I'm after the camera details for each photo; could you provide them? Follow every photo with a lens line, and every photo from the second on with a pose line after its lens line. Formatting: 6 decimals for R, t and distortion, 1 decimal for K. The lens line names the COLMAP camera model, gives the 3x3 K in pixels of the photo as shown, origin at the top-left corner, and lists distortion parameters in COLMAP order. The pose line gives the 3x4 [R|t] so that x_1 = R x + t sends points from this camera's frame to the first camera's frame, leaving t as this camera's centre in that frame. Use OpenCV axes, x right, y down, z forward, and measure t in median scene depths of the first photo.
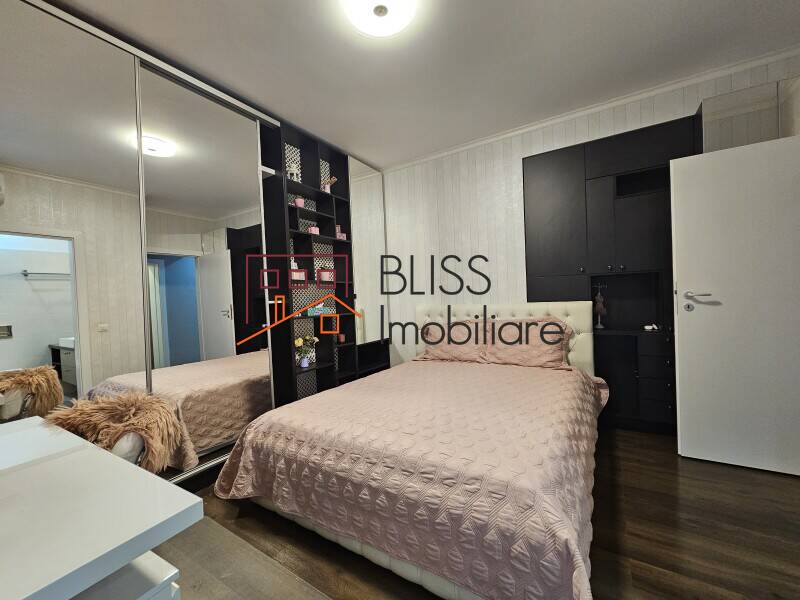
lens RADIAL K [[325.2, 0, 400.0], [0, 325.2, 300.0], [0, 0, 1]] dist [-0.001072, -0.000144]
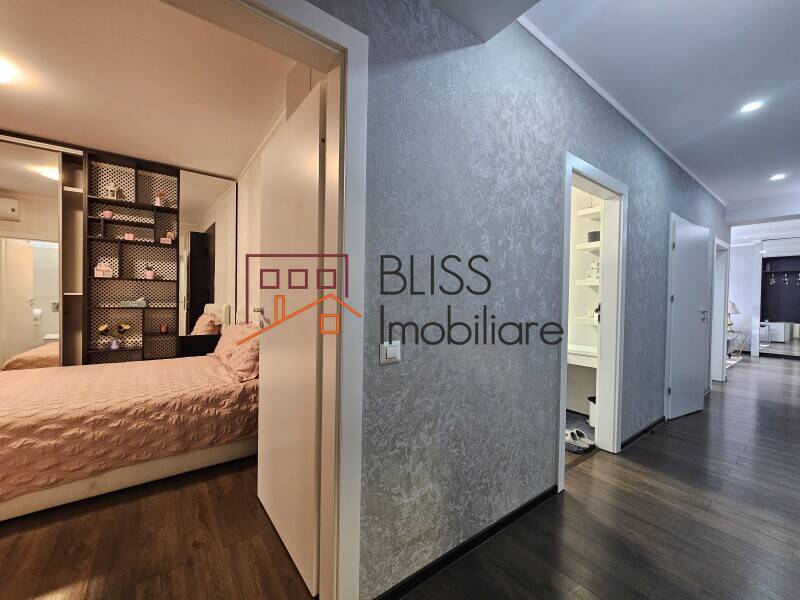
lens RADIAL K [[325.2, 0, 400.0], [0, 325.2, 300.0], [0, 0, 1]] dist [-0.001072, -0.000144]
pose [[0.931591, 0.062899, -0.358026, 0.571416], [-0.060152, 0.998012, 0.018819, -0.031562], [0.358498, 0.004005, 0.933522, 0.121030]]
